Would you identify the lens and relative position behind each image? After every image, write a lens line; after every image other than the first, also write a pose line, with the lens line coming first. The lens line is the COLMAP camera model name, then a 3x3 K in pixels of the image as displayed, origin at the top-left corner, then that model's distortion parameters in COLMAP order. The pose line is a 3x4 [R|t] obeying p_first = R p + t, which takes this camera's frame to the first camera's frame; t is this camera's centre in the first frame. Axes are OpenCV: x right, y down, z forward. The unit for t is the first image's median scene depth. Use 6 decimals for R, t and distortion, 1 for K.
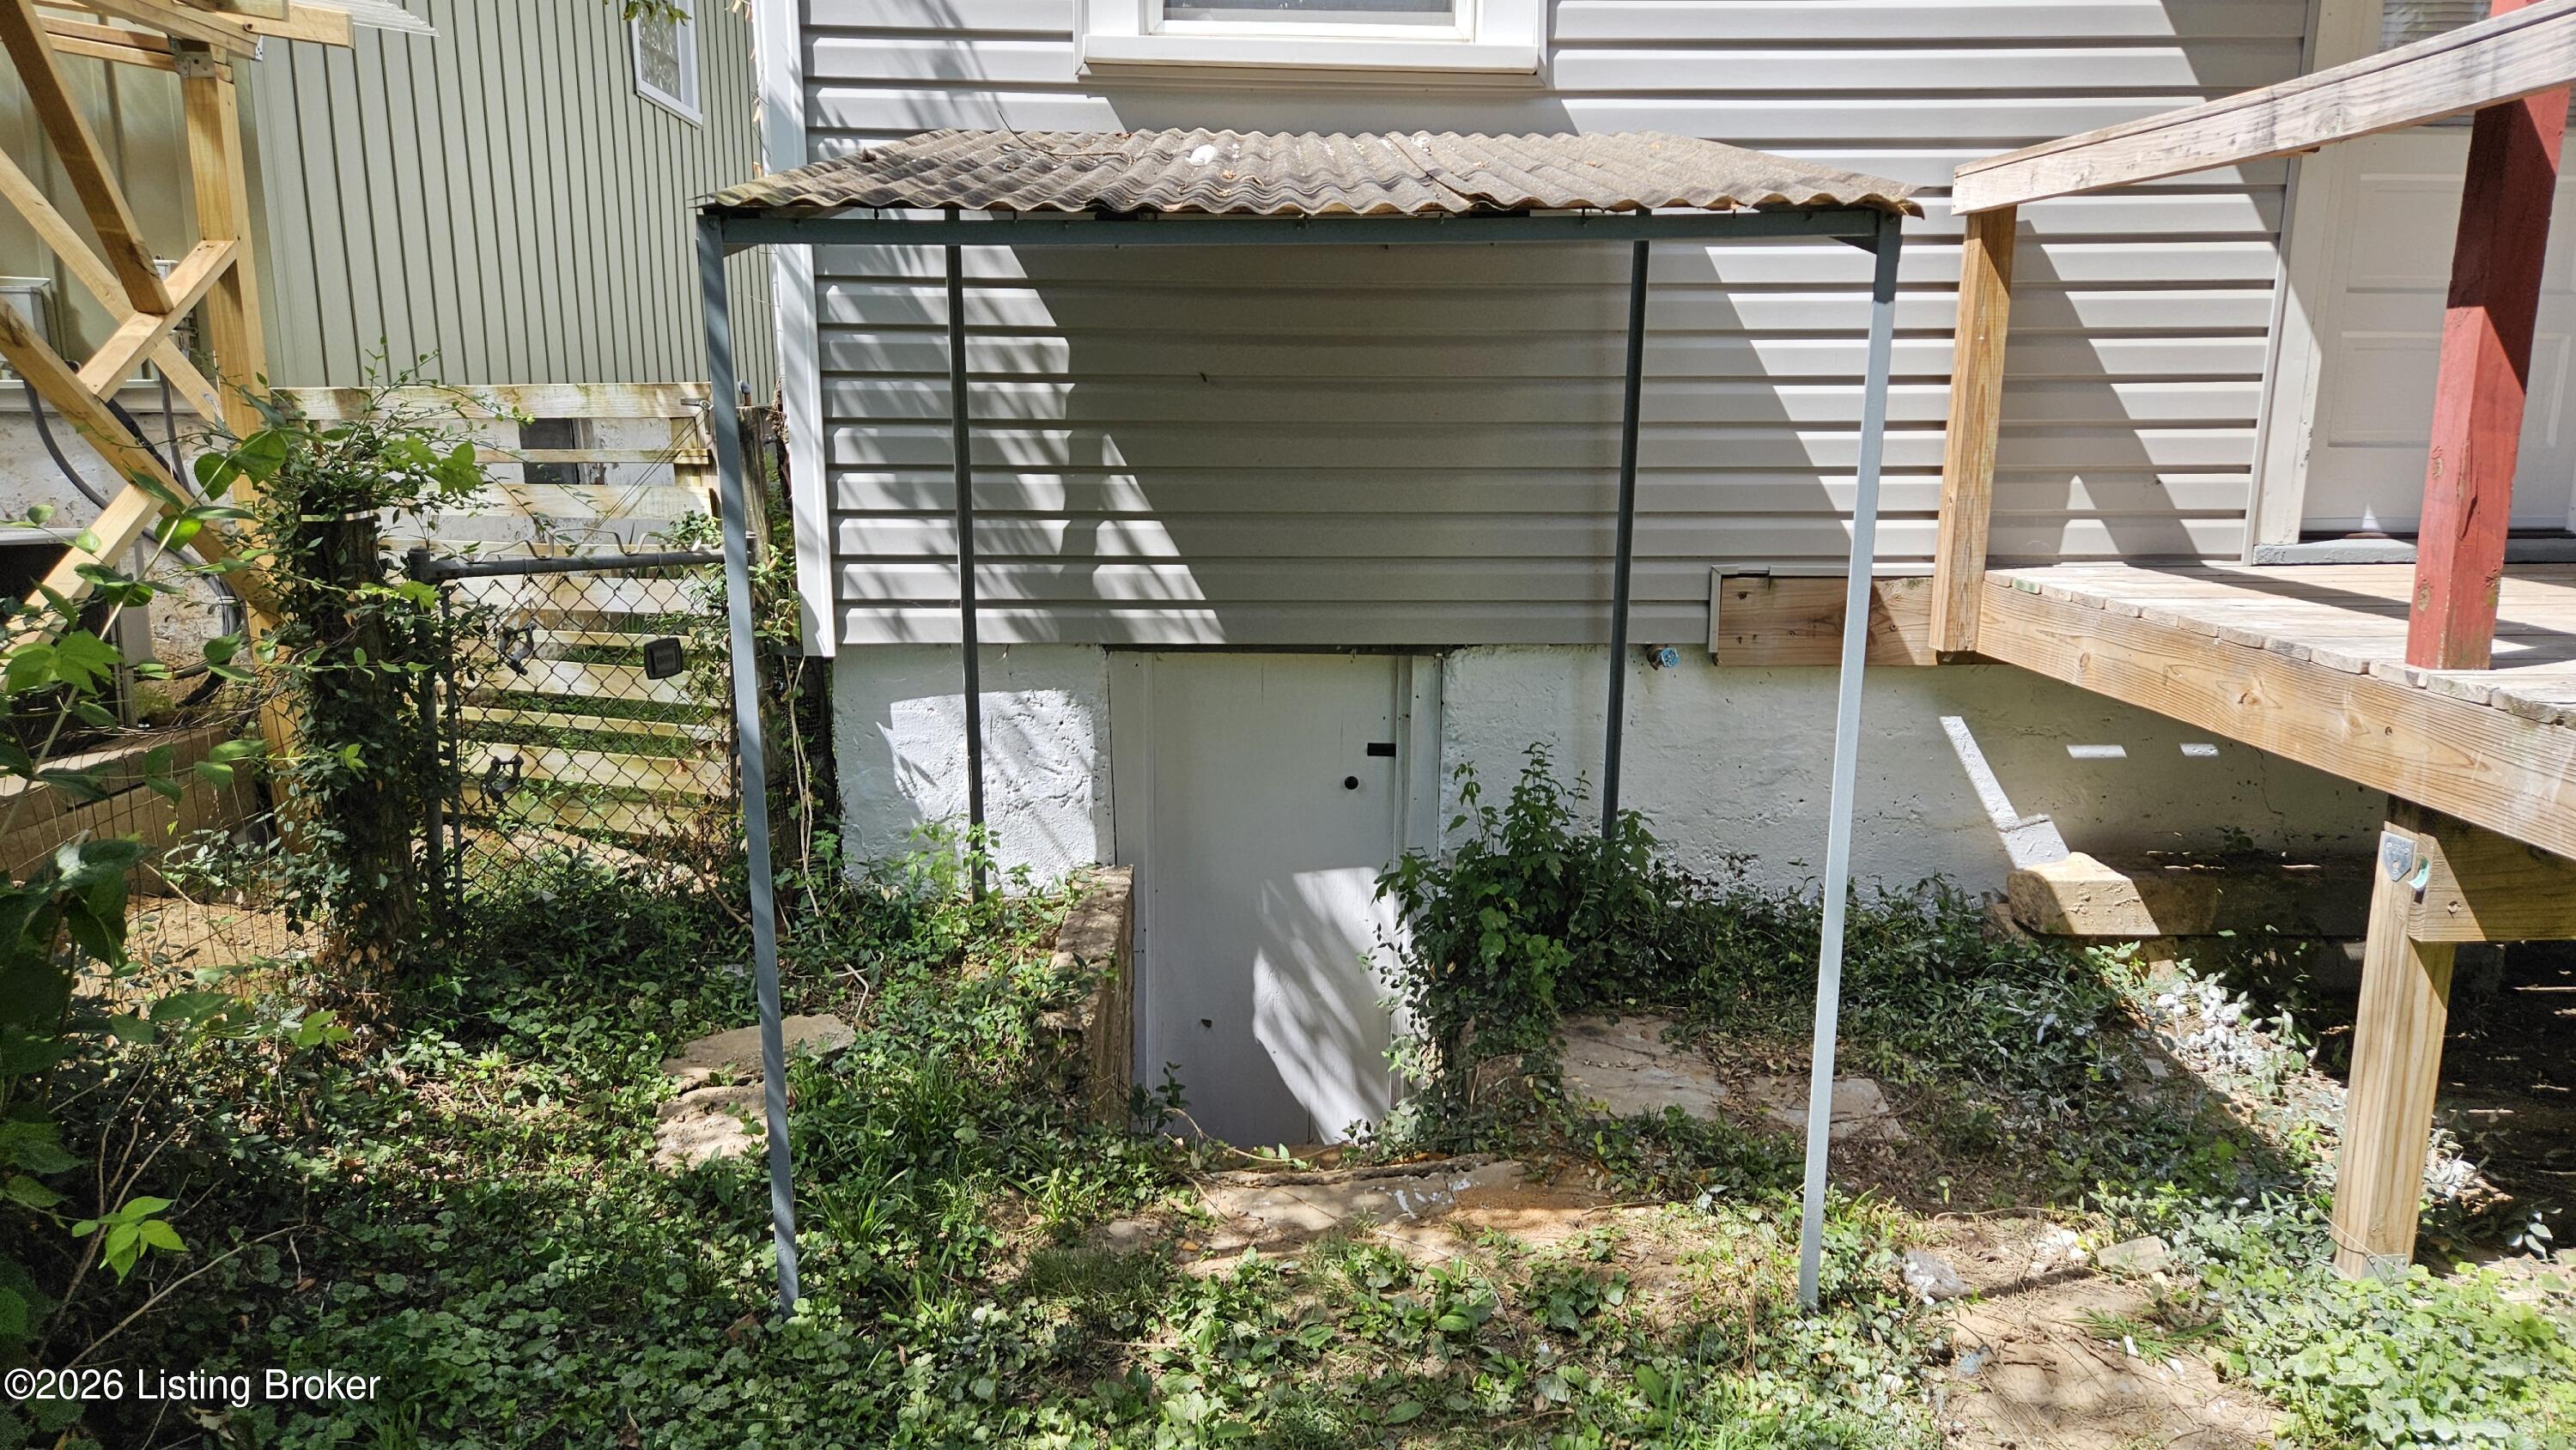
lens RADIAL K [[1744.0, 0, 1300.3], [0, 1744.0, 745.0], [0, 0, 1]] dist [0.061793, -0.006064]
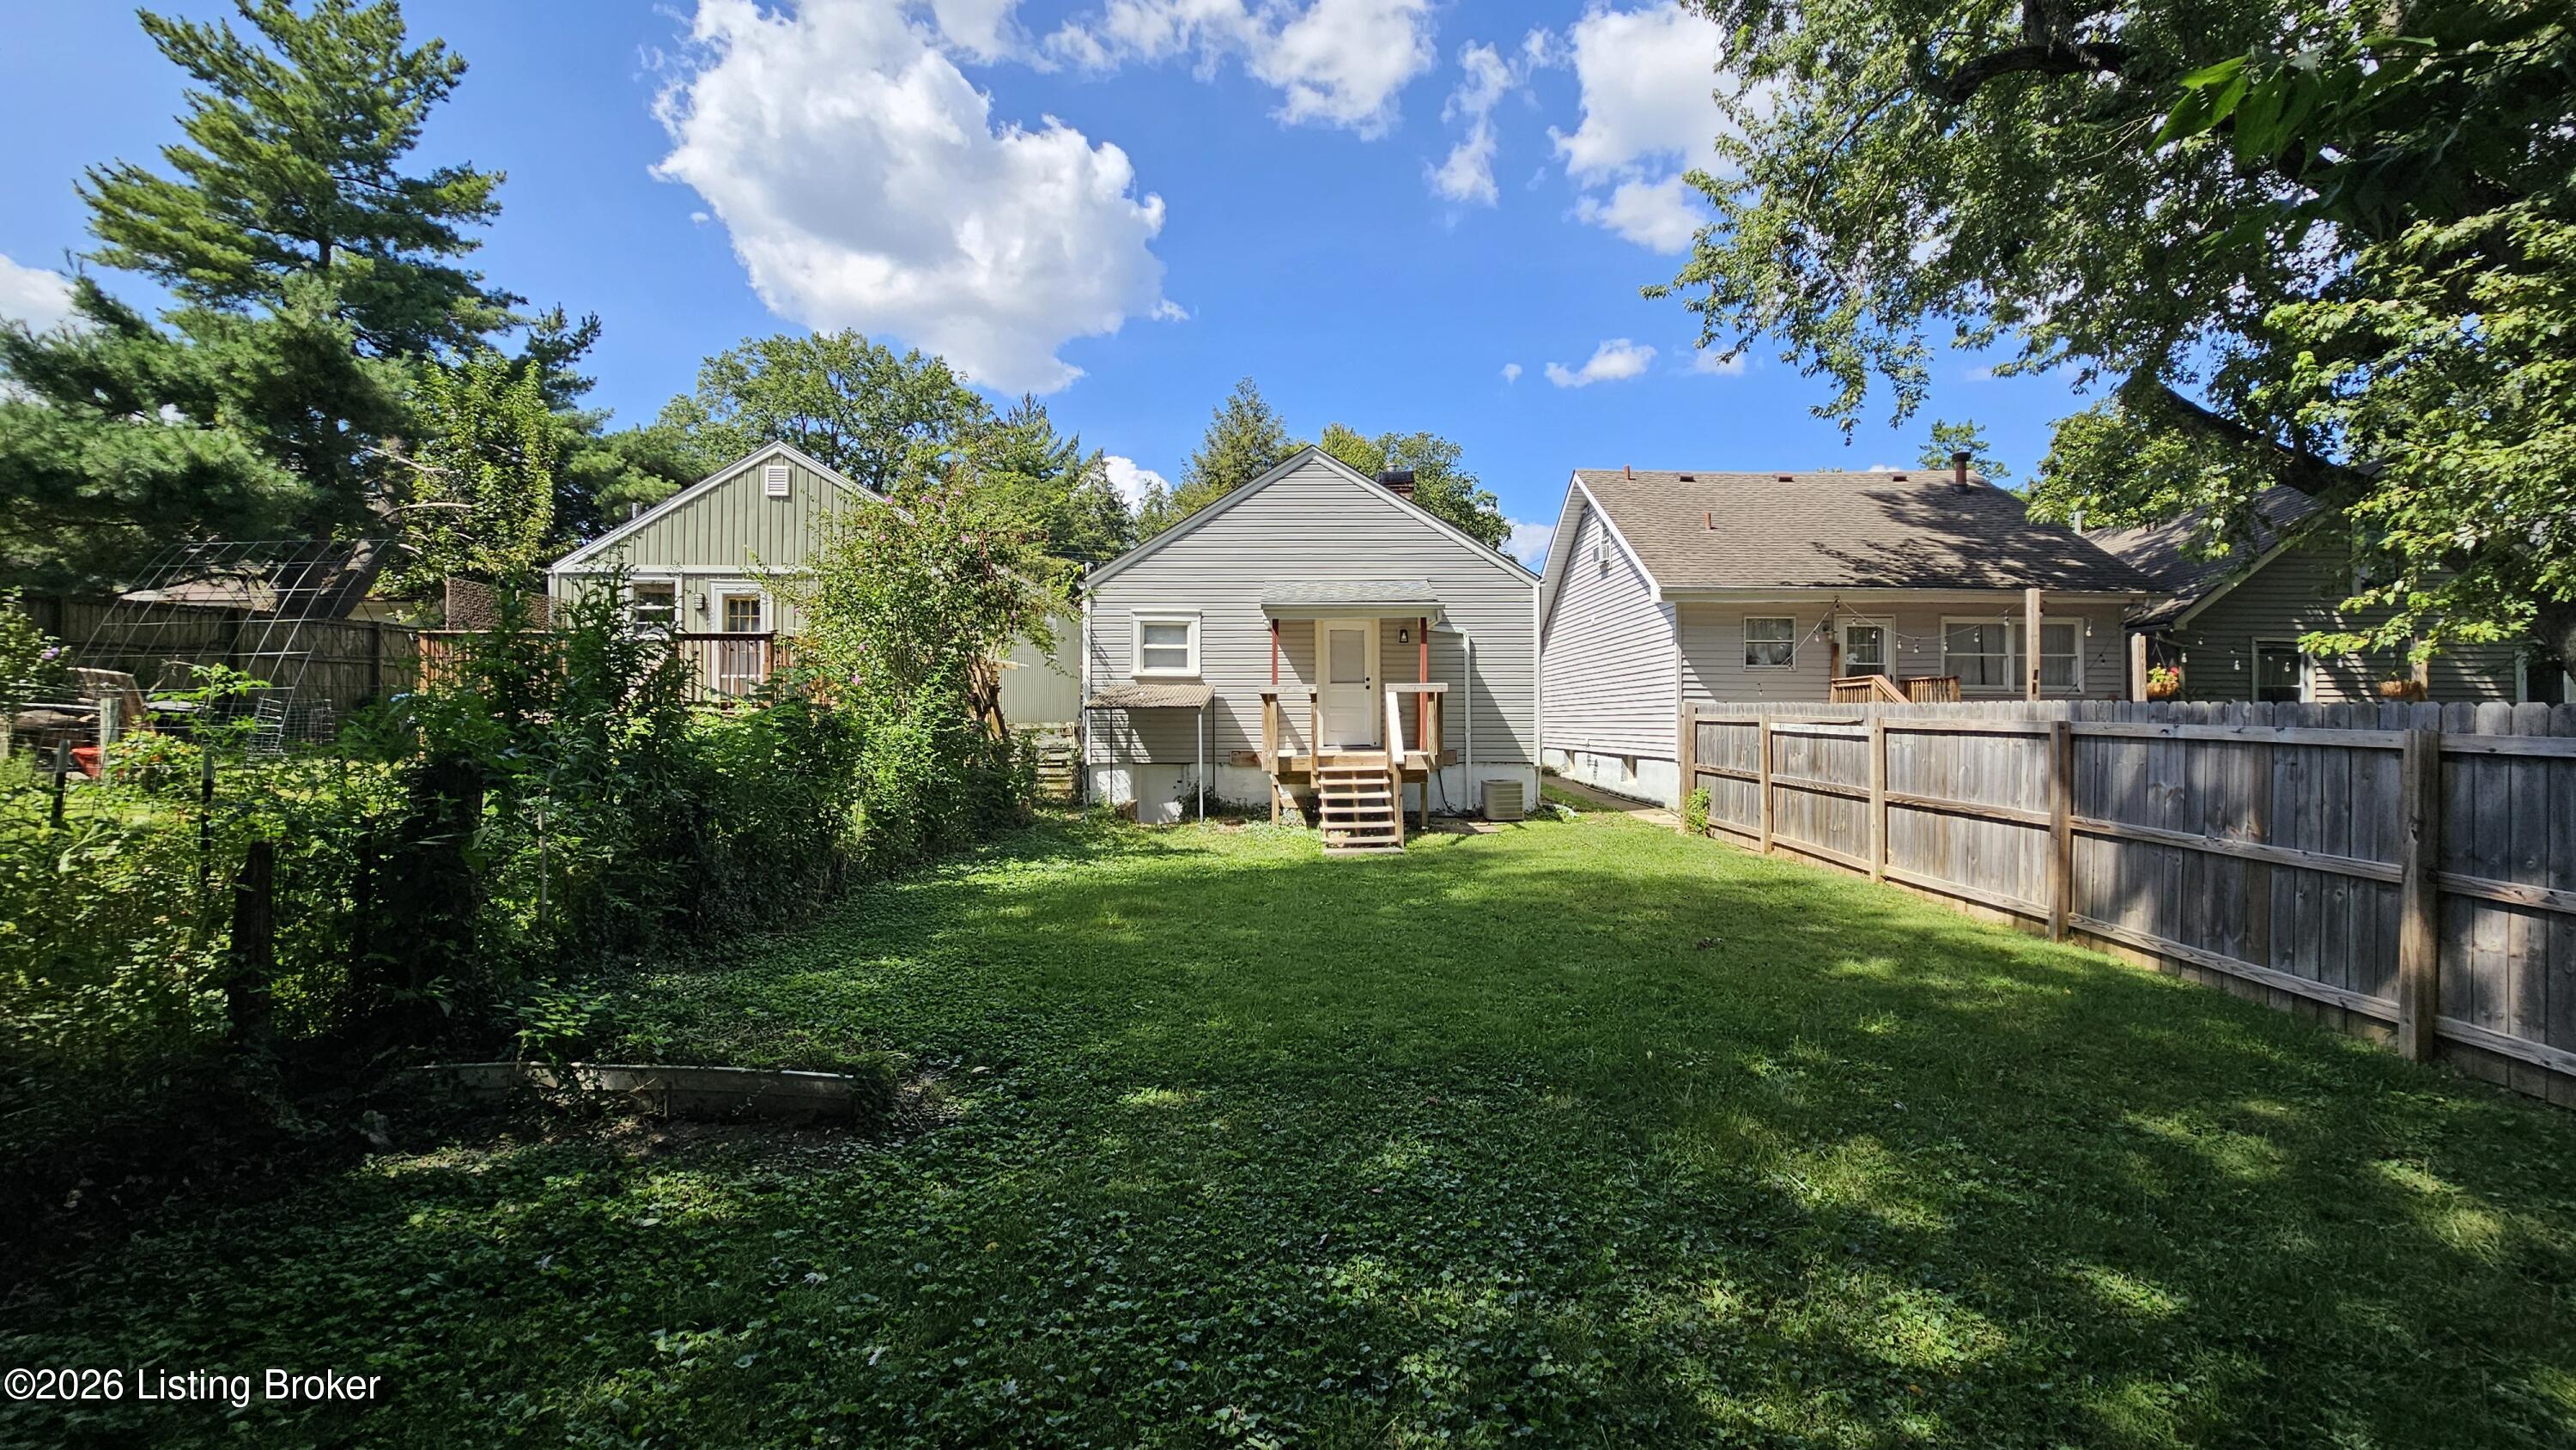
lens RADIAL K [[1060.5, 0, 1287.2], [0, 1060.5, 727.1], [0, 0, 1]] dist [0.003927, -0.000128]
pose [[0.999818, -0.002009, -0.018950, 0.516482], [-0.001837, 0.979640, -0.200754, 0.579739], [0.018967, 0.200752, 0.979458, -2.737551]]
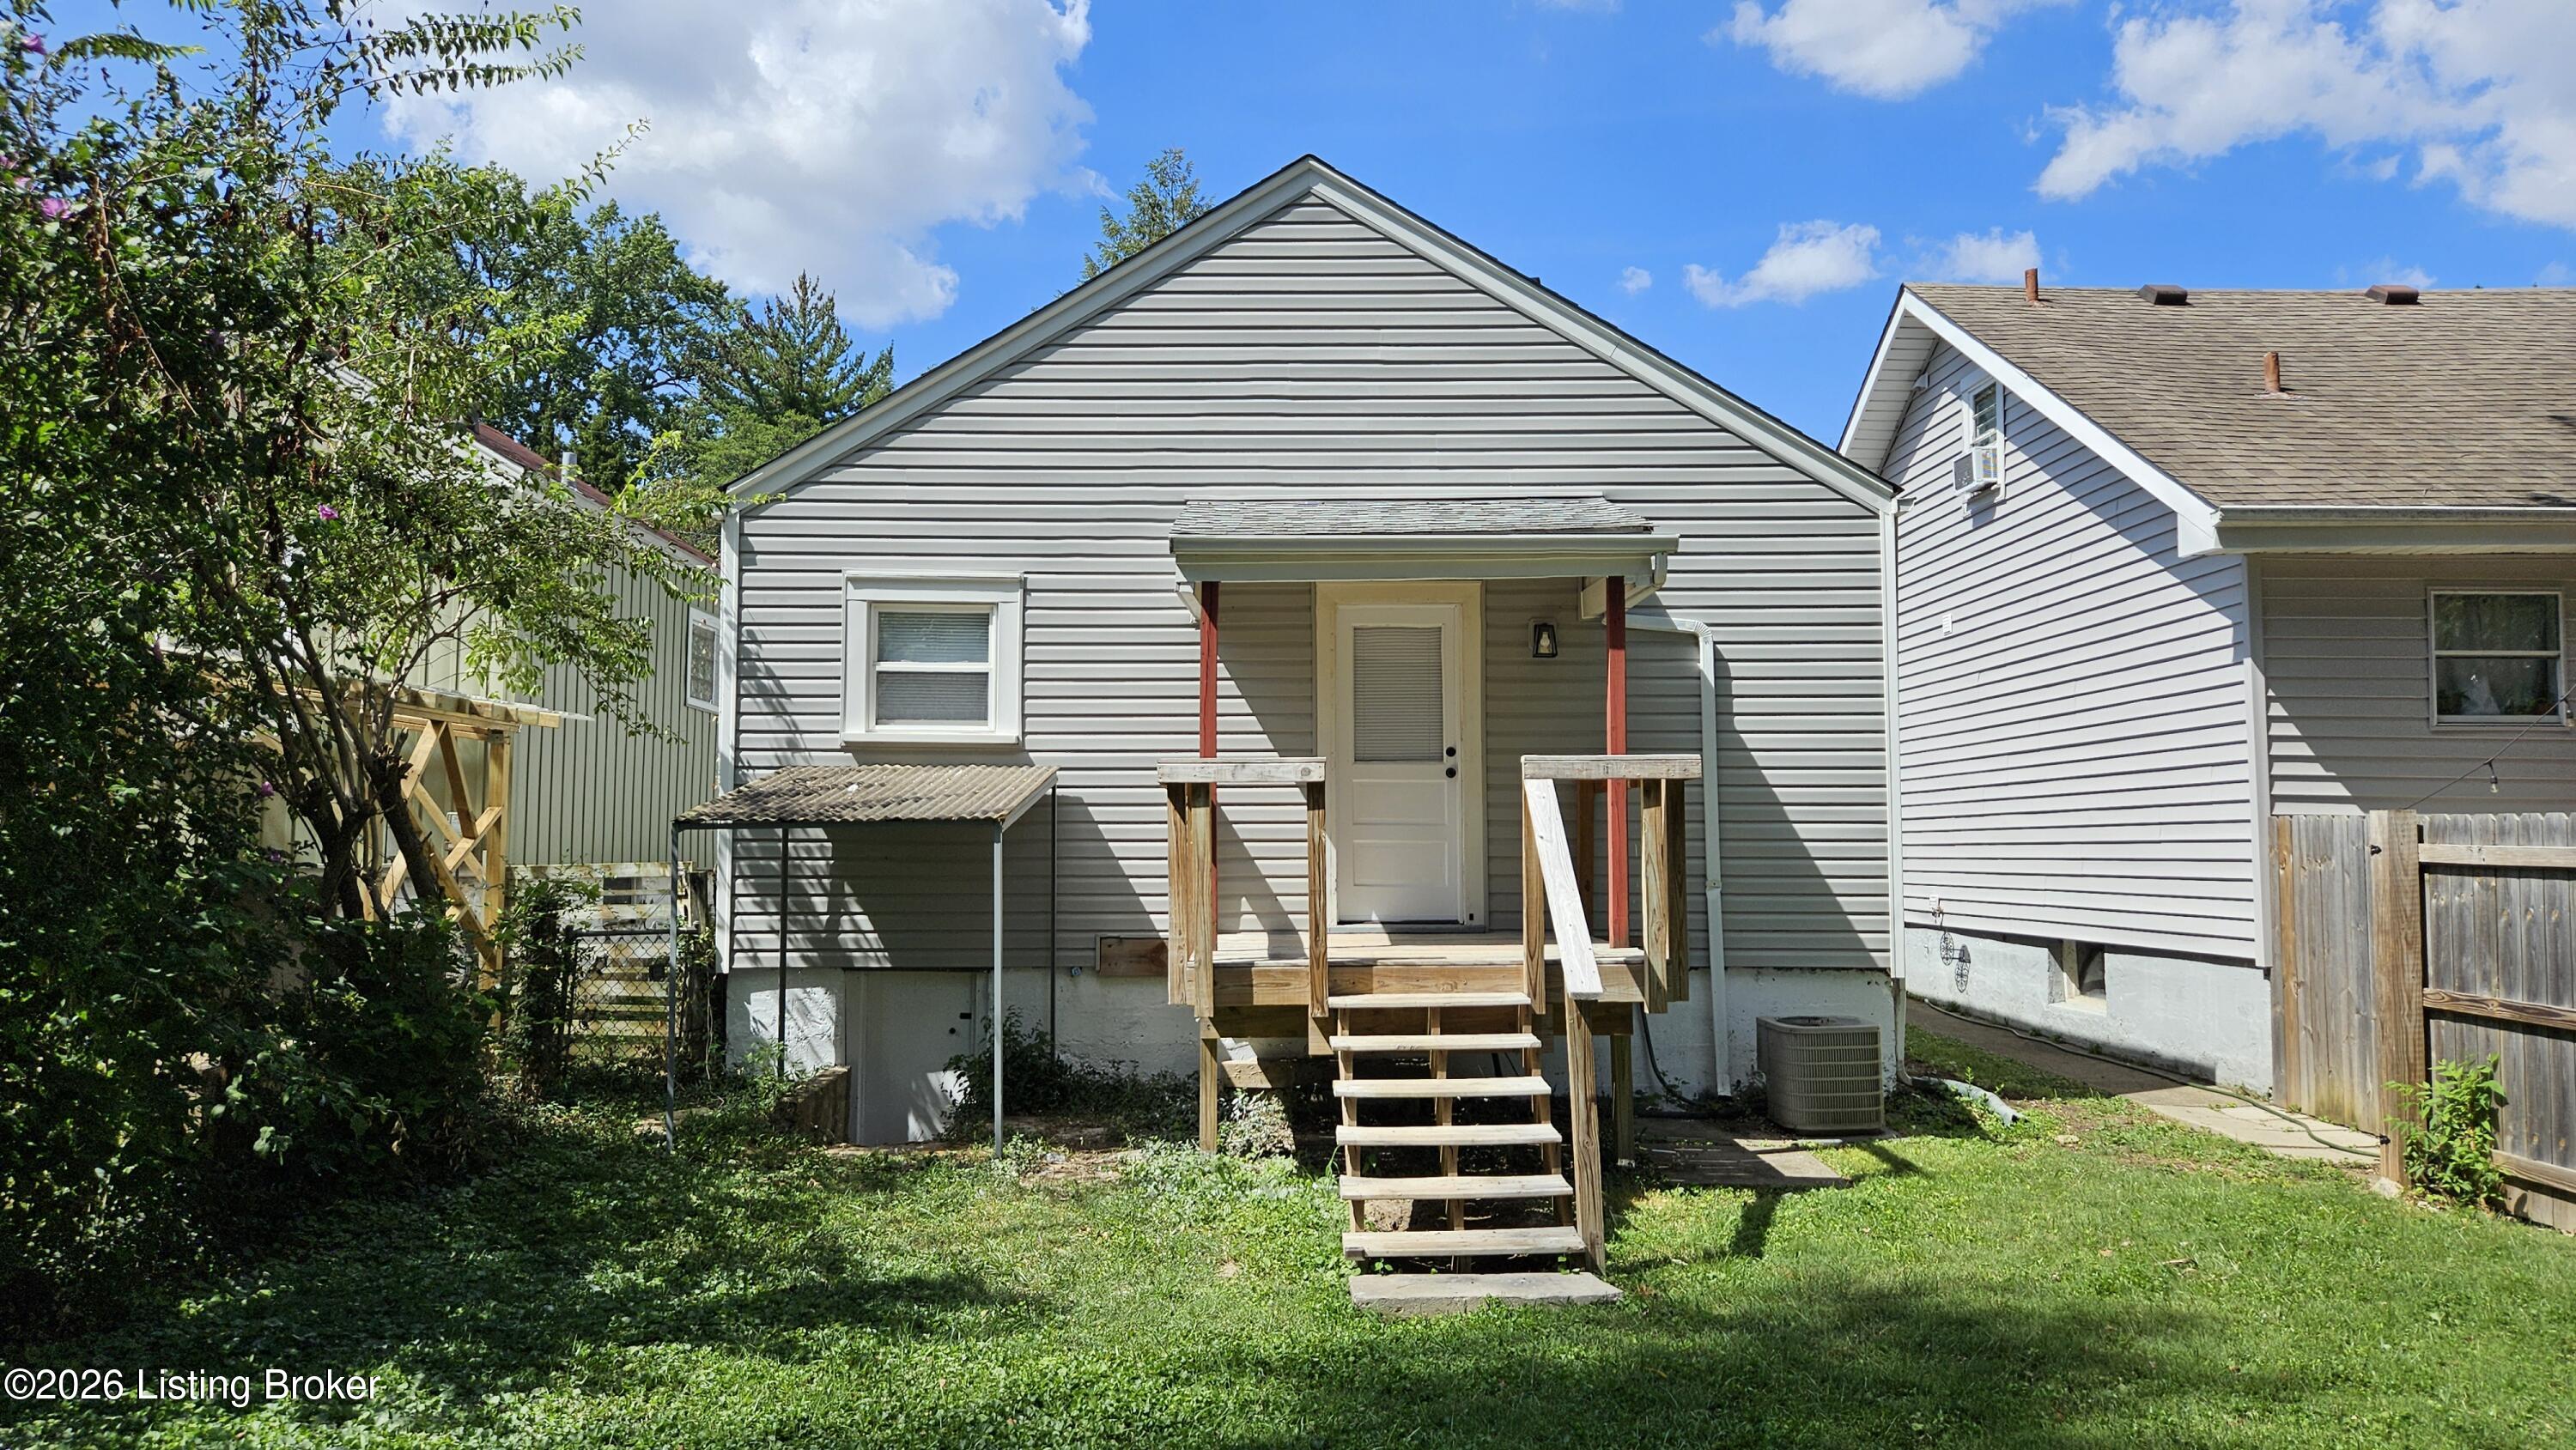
lens RADIAL K [[1744.0, 0, 1294.0], [0, 1744.0, 729.6], [0, 0, 1]] dist [0.061793, -0.006064]
pose [[0.999998, -0.001986, -0.001009, 0.516044], [0.001634, 0.961806, -0.273729, 0.290659], [0.001515, 0.273726, 0.961806, -1.415535]]
